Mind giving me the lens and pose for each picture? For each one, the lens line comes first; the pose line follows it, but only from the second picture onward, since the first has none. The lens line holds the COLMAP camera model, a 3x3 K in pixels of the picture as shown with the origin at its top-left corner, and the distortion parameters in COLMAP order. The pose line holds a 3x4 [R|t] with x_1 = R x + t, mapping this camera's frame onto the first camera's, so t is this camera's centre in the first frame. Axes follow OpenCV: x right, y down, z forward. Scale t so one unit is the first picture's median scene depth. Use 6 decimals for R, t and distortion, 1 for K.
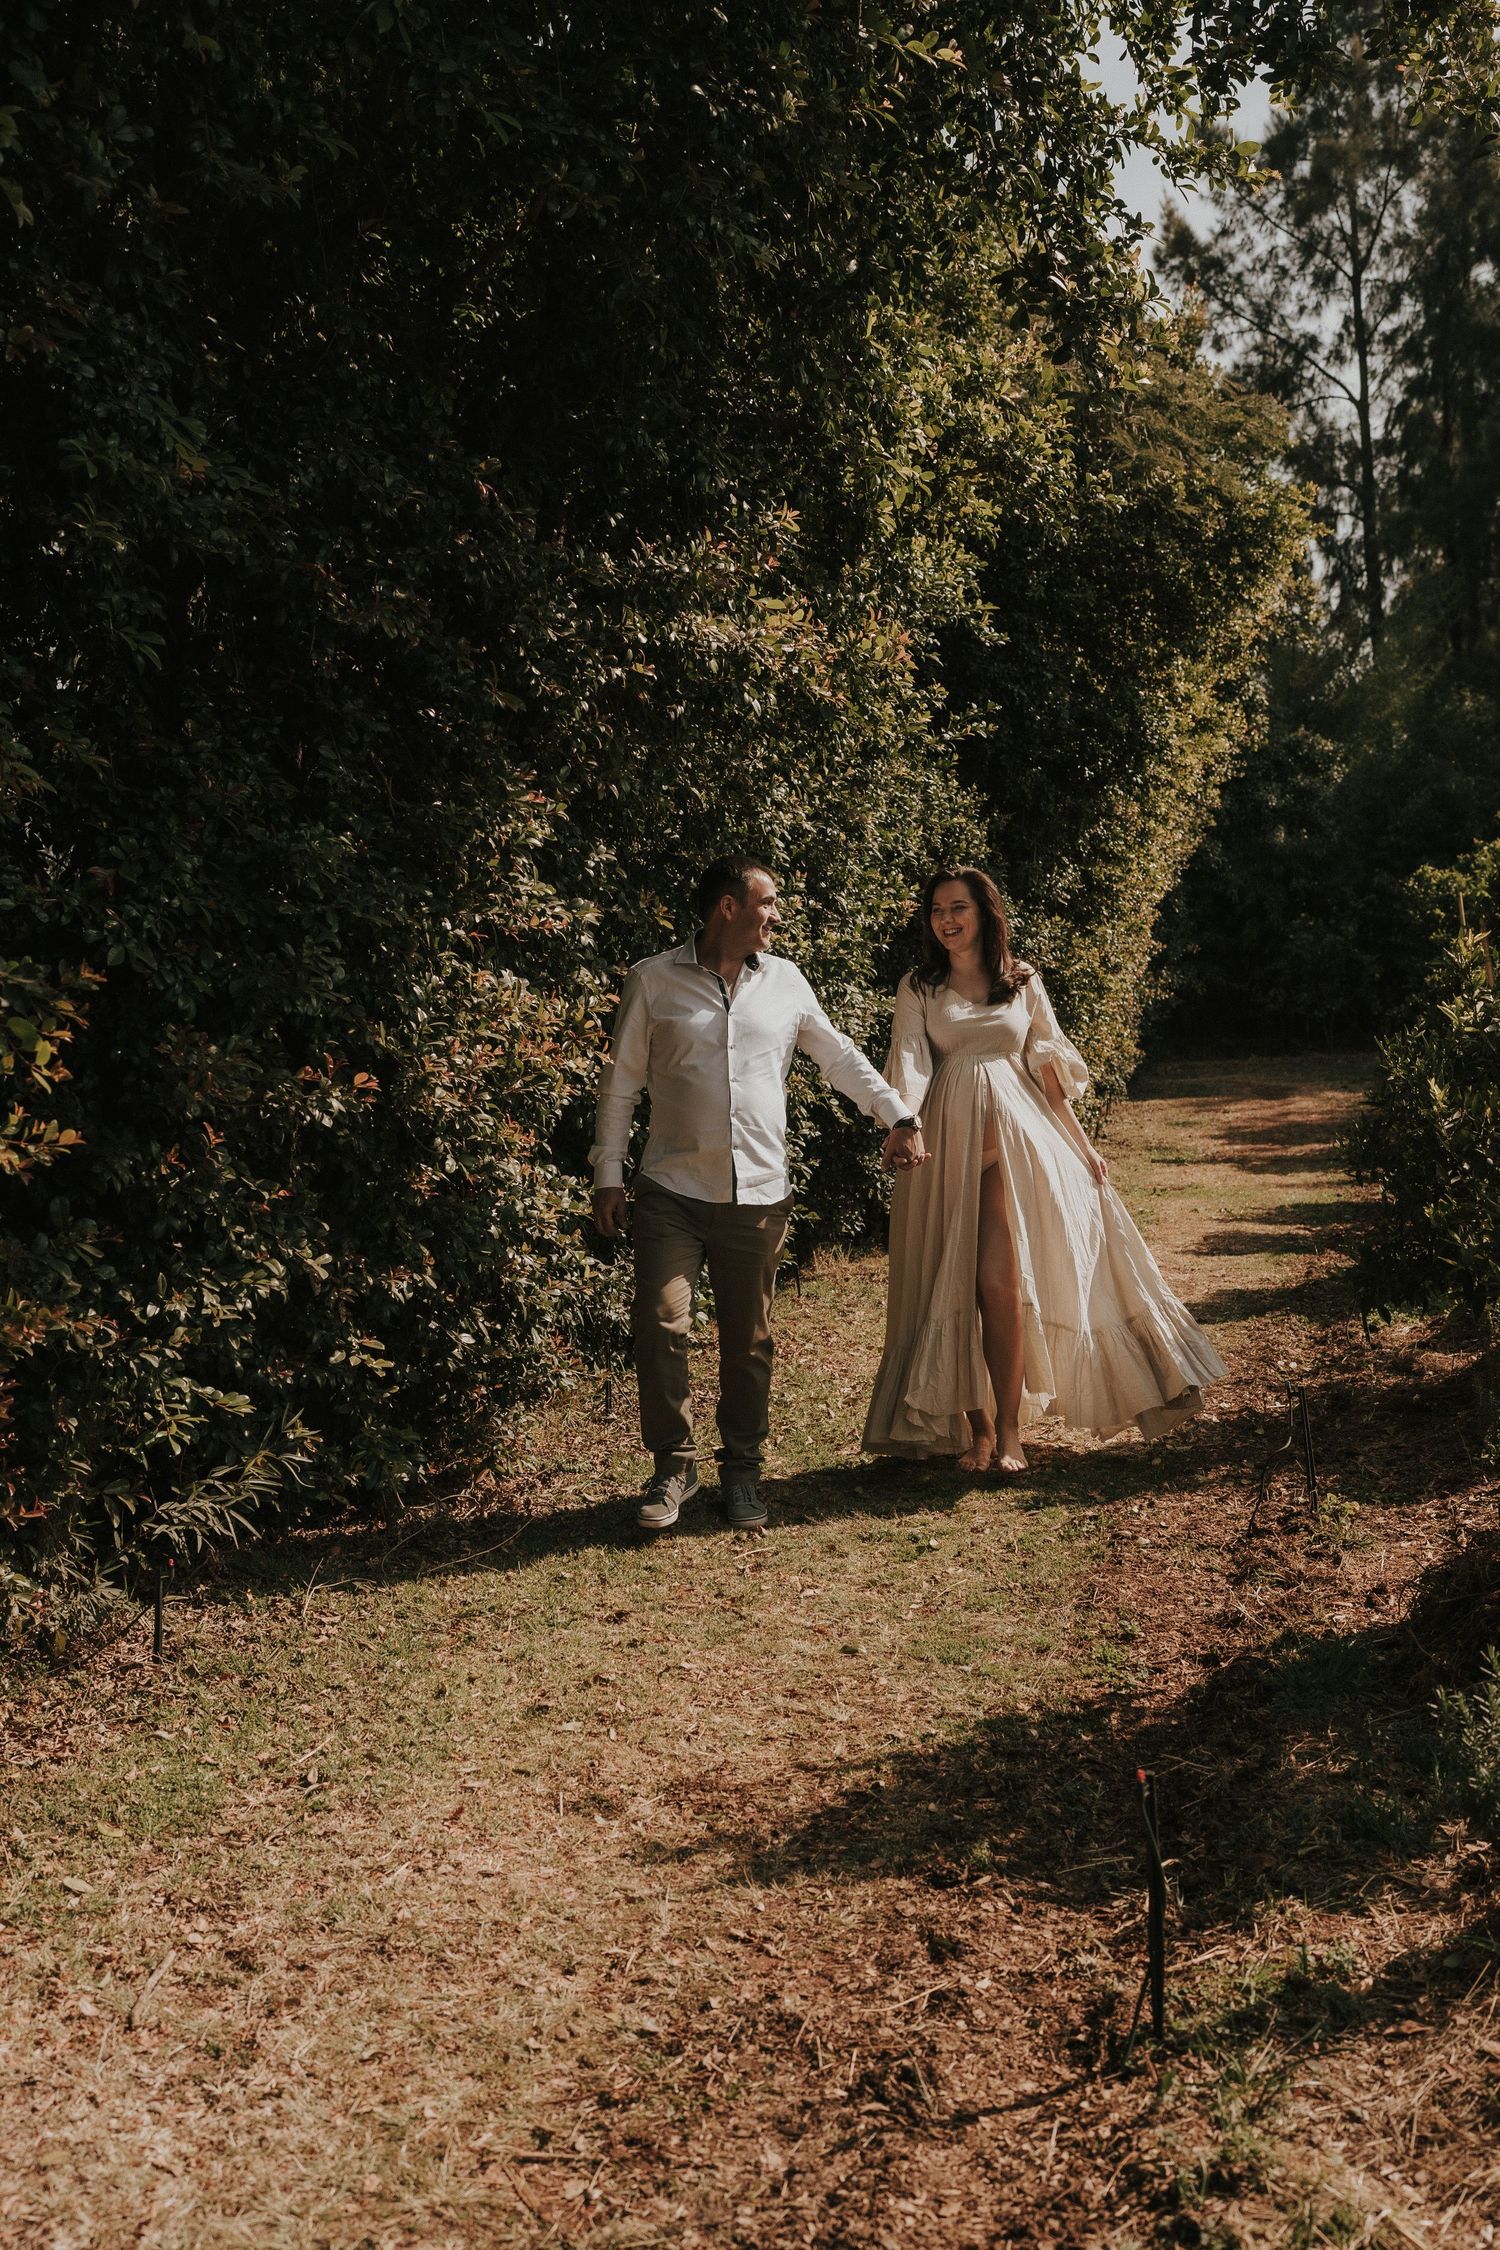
lens RADIAL K [[2342.3, 0, 761.0], [0, 2342.3, 1118.8], [0, 0, 1]] dist [0.015374, 0.000000]
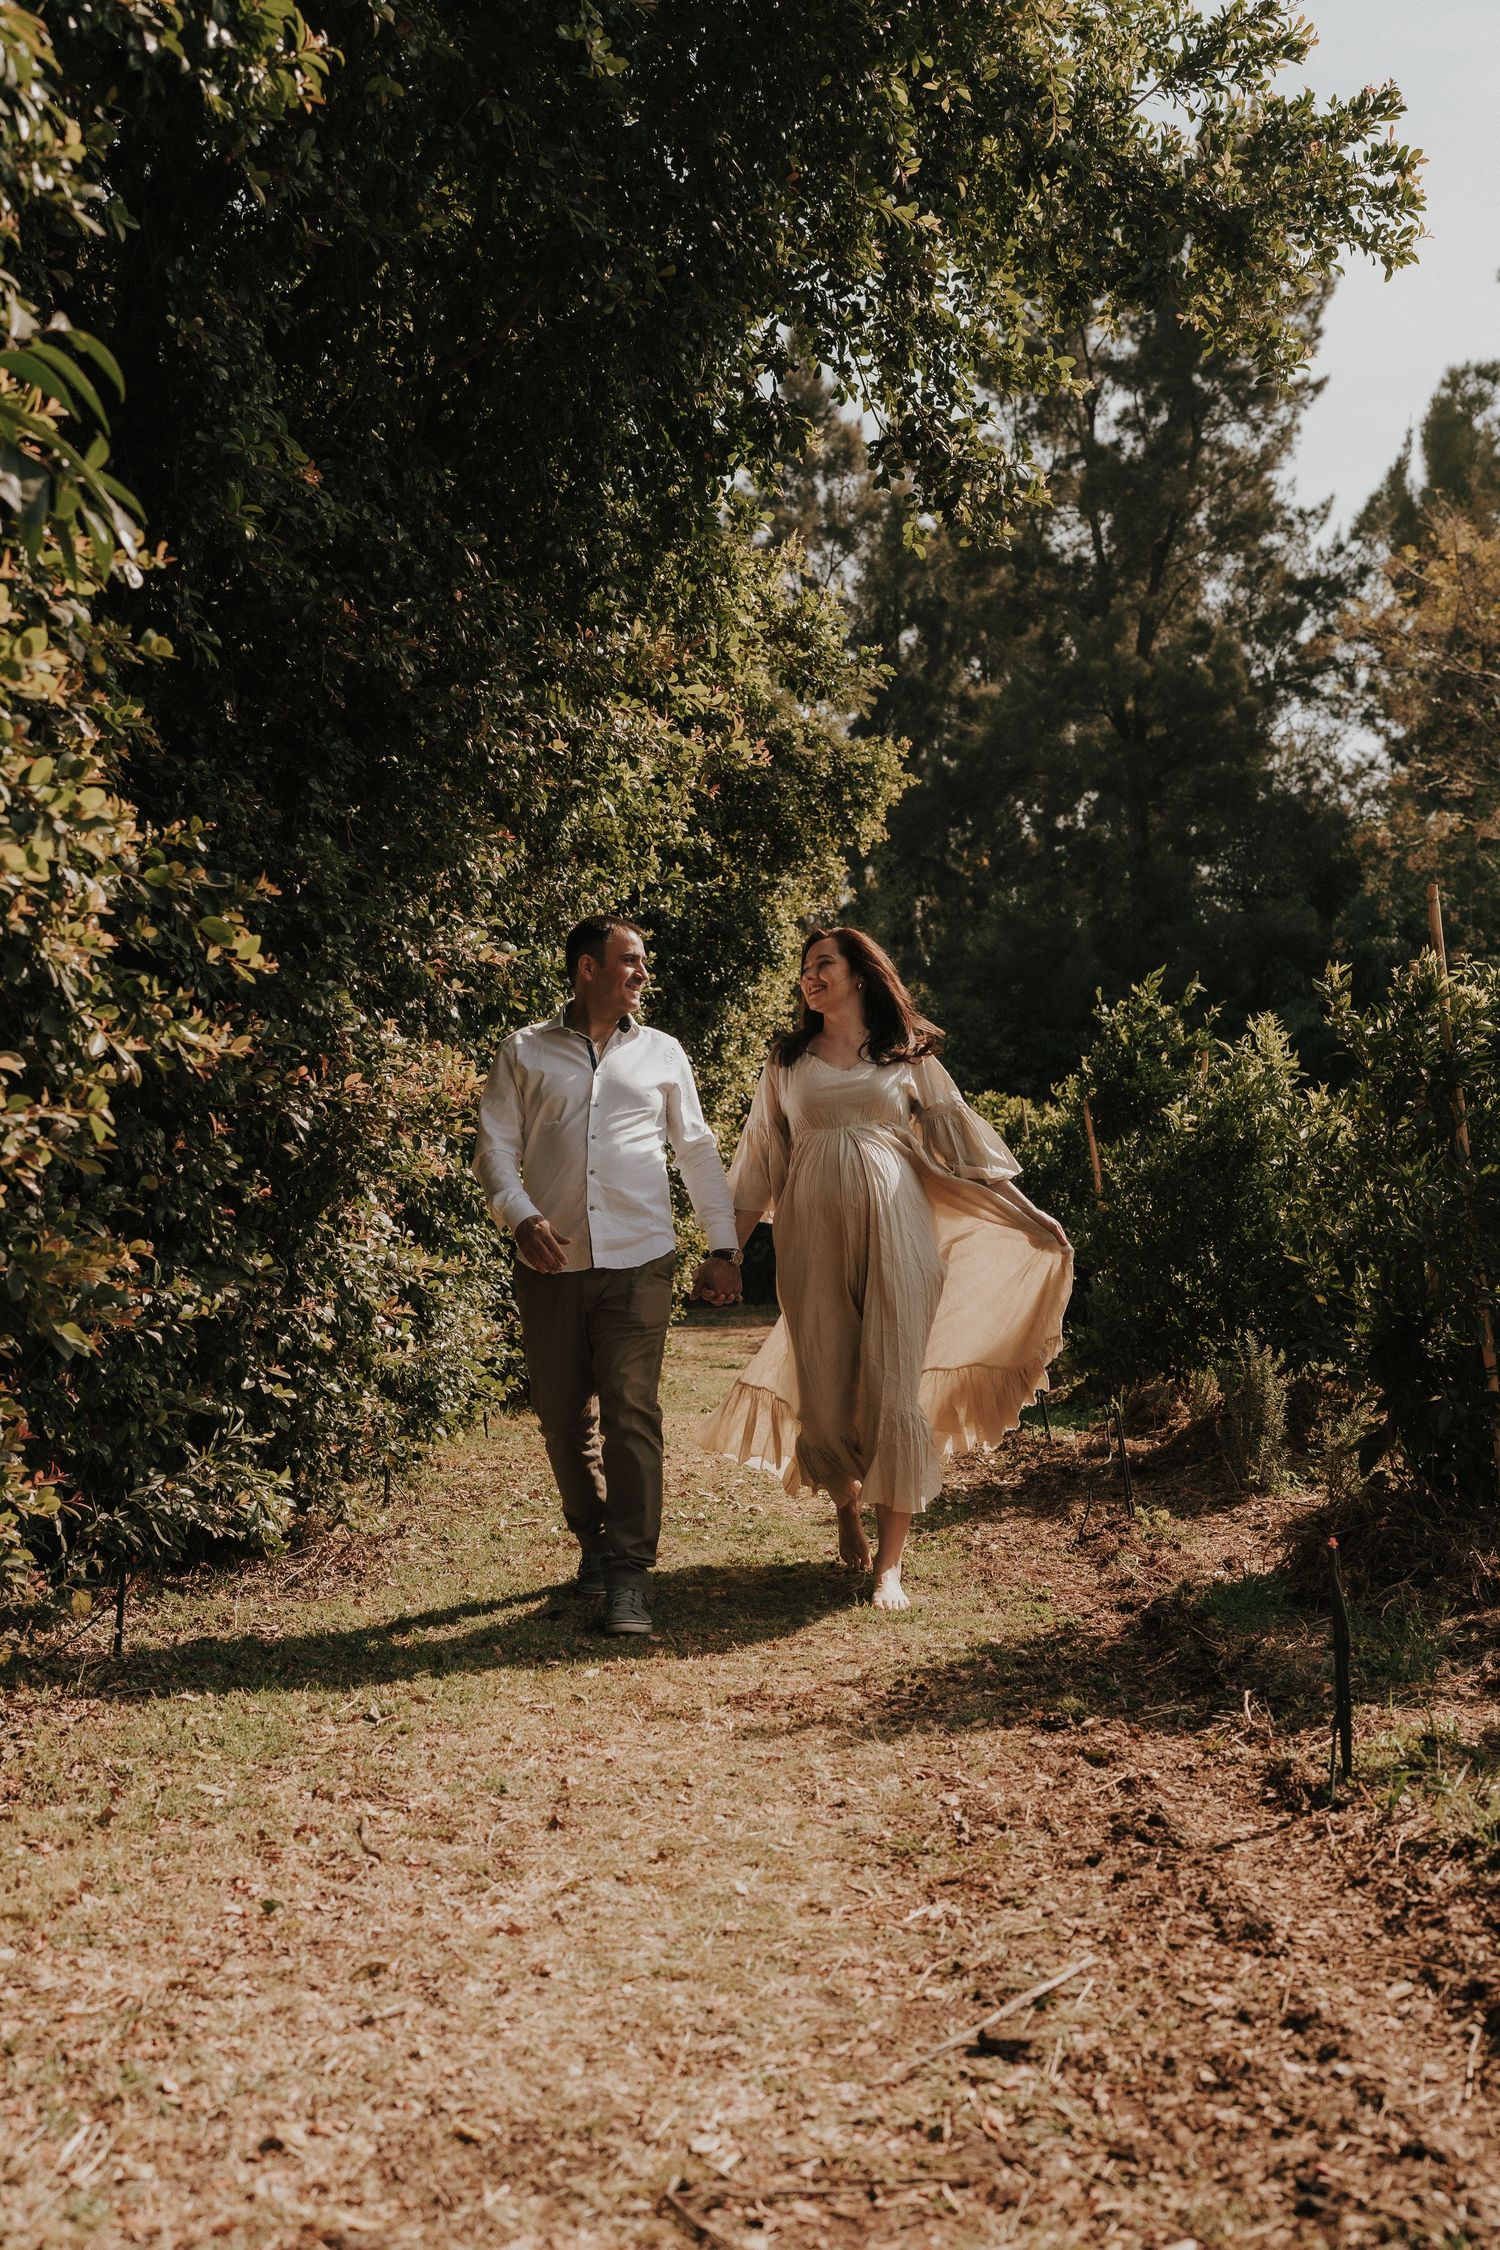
lens RADIAL K [[2250.0, 0, 694.7], [0, 2250.0, 1150.8], [0, 0, 1]] dist [0.016874, 0.000000]
pose [[0.963283, 0.029037, 0.266914, -0.271048], [0.008761, 0.990206, -0.139342, 0.146222], [-0.268346, 0.136564, 0.953594, -0.003483]]
